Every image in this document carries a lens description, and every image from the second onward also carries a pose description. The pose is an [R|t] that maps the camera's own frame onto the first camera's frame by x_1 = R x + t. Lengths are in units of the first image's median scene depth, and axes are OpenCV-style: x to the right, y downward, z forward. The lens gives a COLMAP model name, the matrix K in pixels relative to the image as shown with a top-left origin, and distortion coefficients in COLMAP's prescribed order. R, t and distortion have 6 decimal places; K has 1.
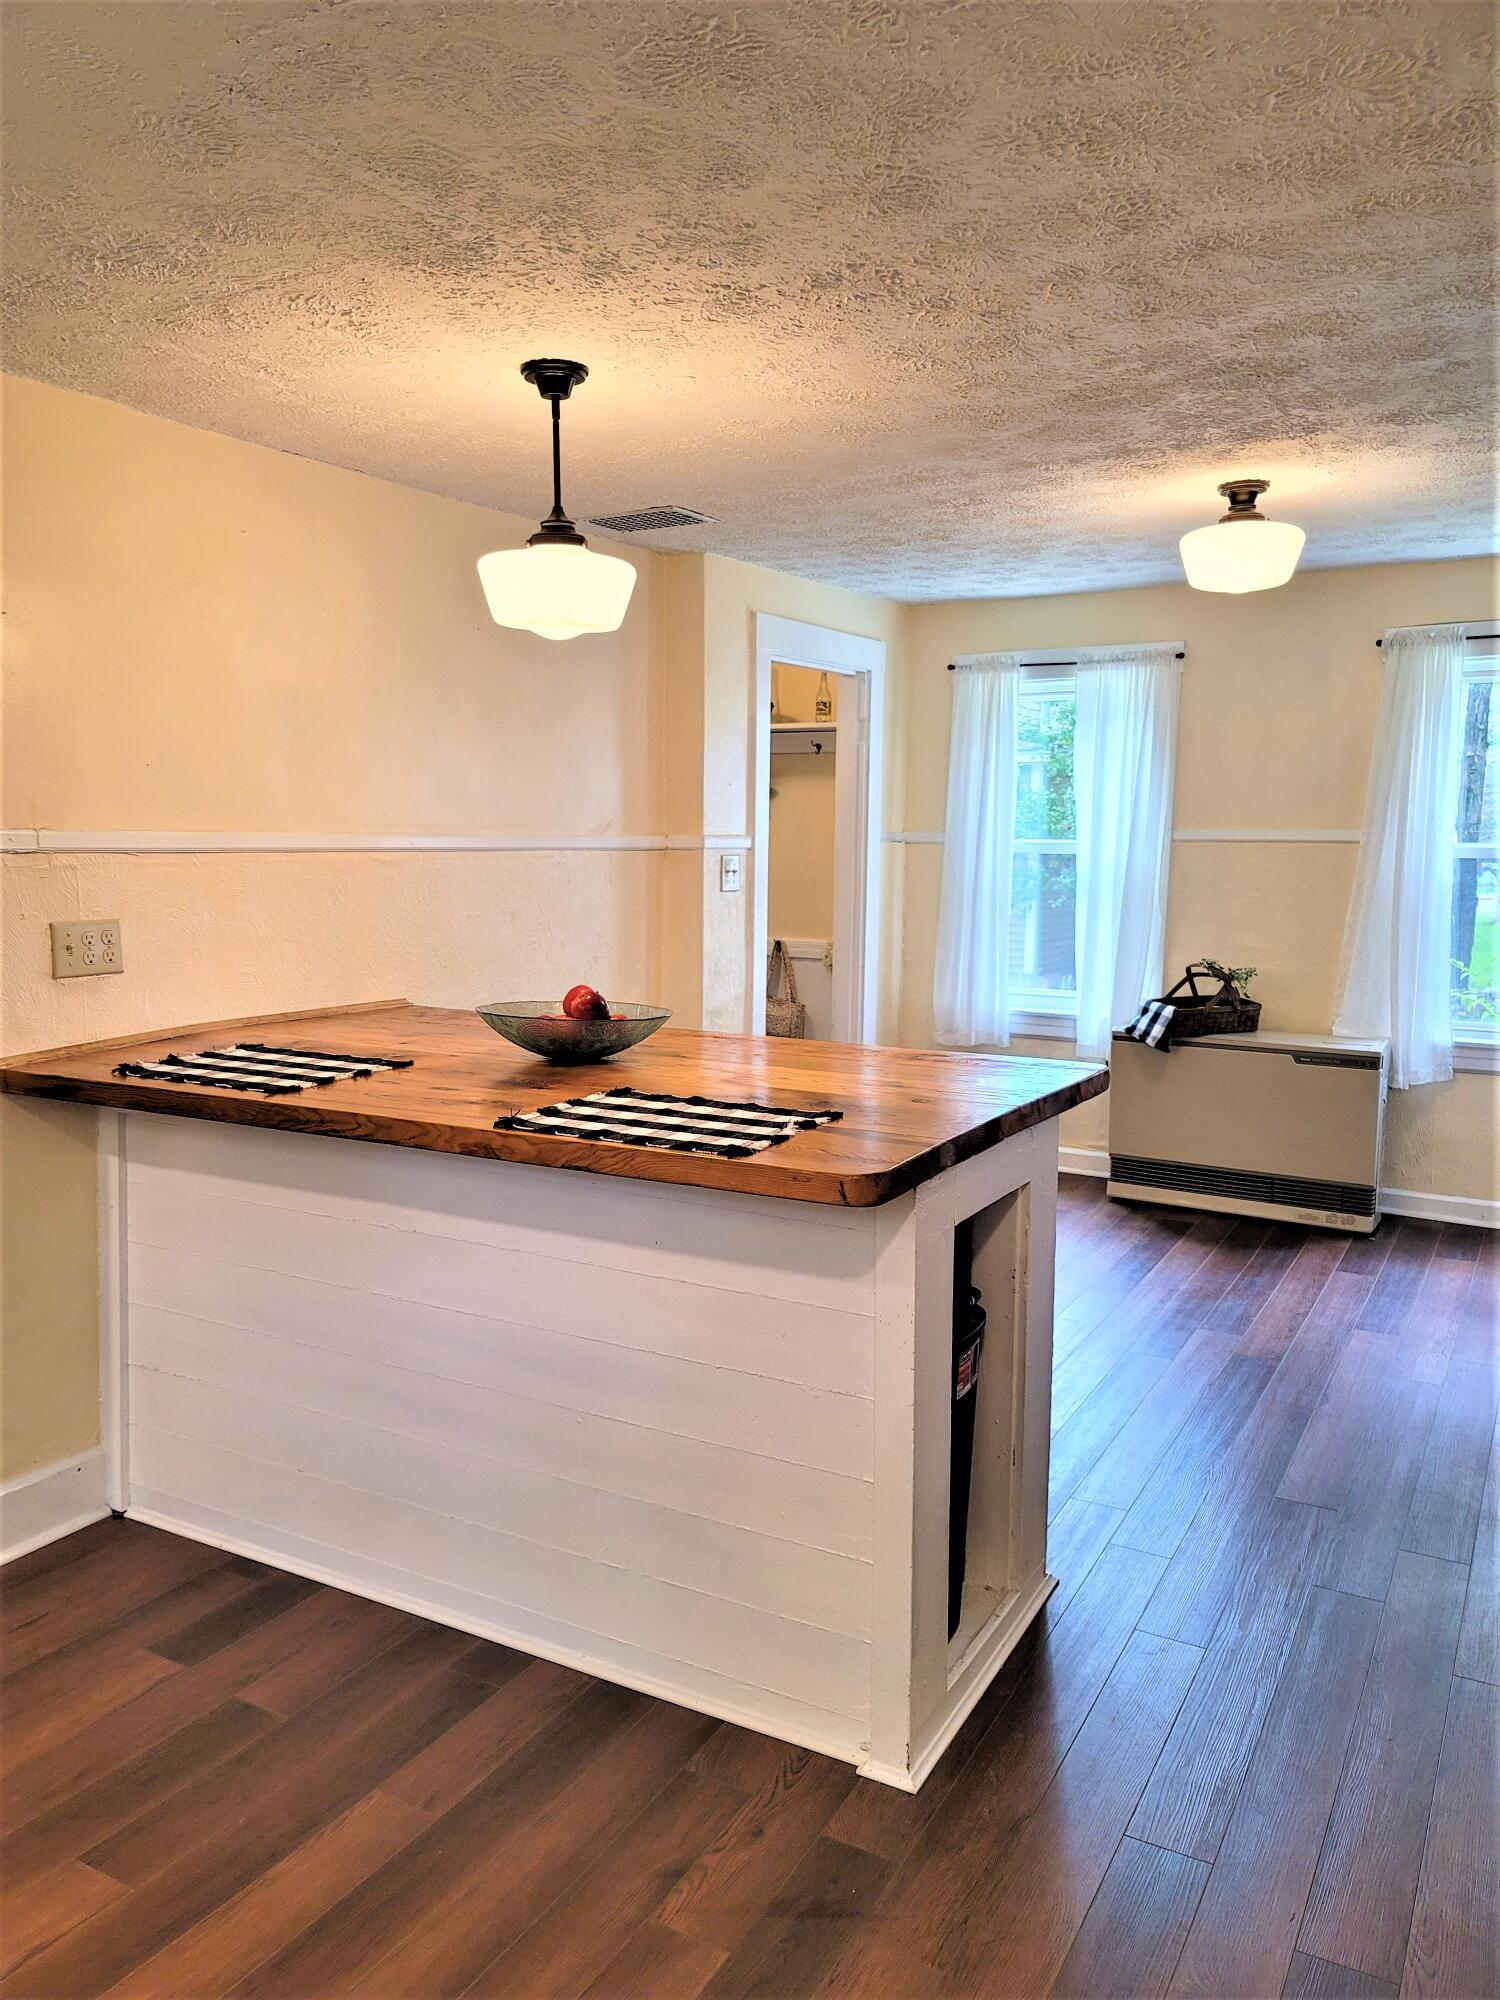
lens RADIAL K [[1471.7, 0, 749.9], [0, 1471.7, 993.3], [0, 0, 1]] dist [0.049882, 0.001326]
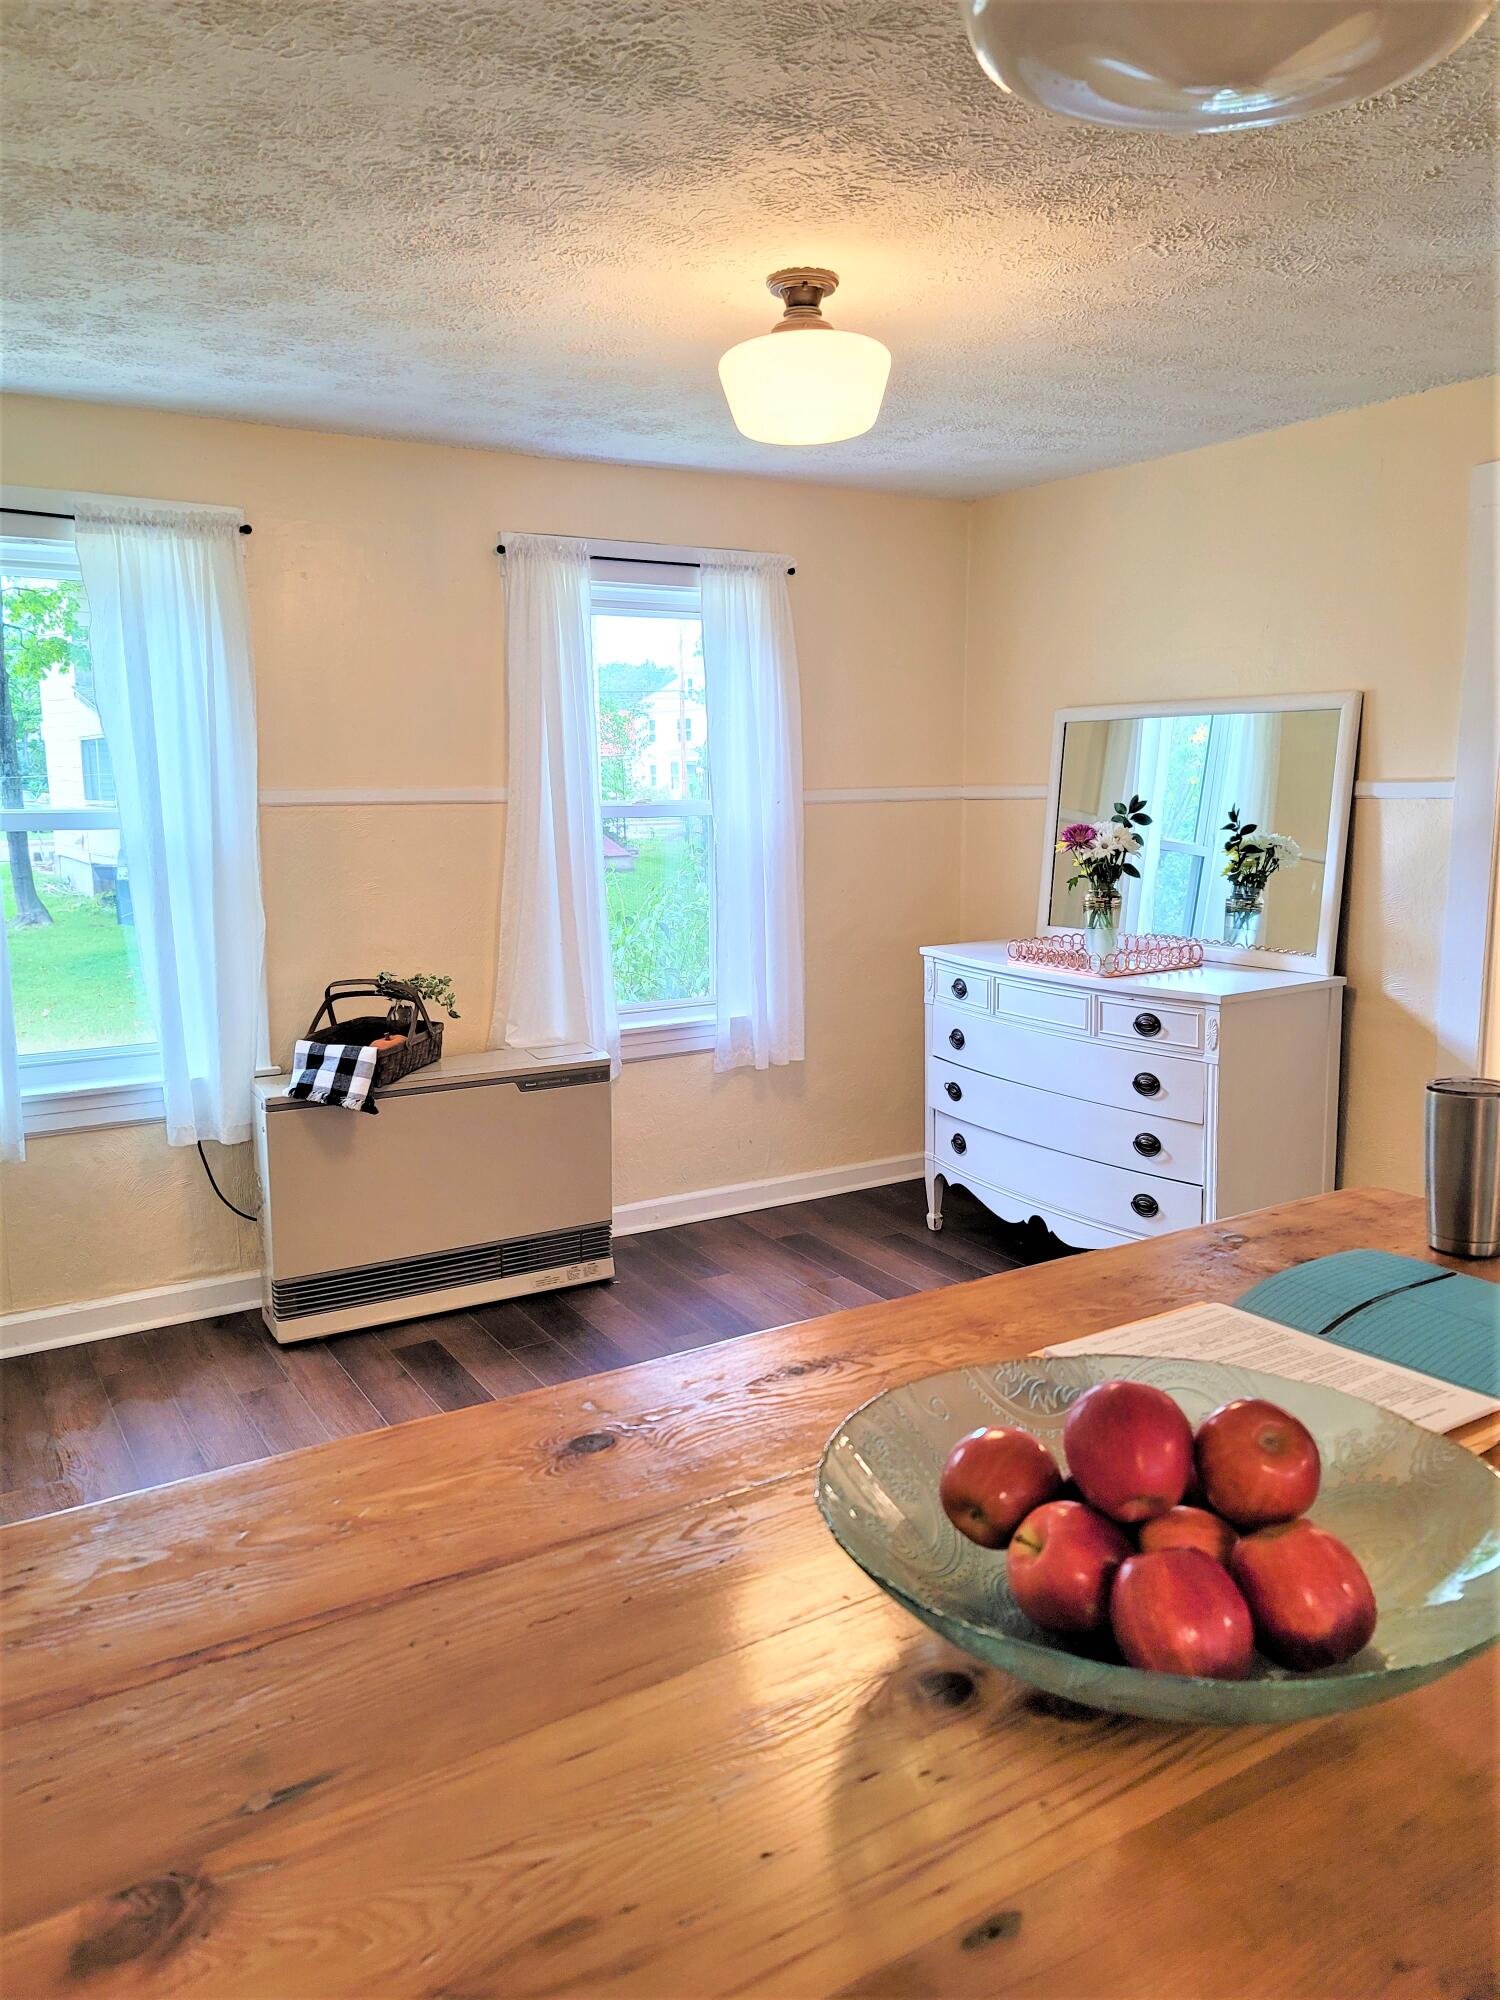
lens RADIAL K [[1471.7, 0, 752.5], [0, 1471.7, 1009.6], [0, 0, 1]] dist [0.049882, 0.001326]
pose [[0.479704, -0.148199, 0.864824, -0.220536], [0.113154, 0.987851, 0.106517, -0.060746], [-0.870103, 0.046762, 0.490646, 0.494207]]
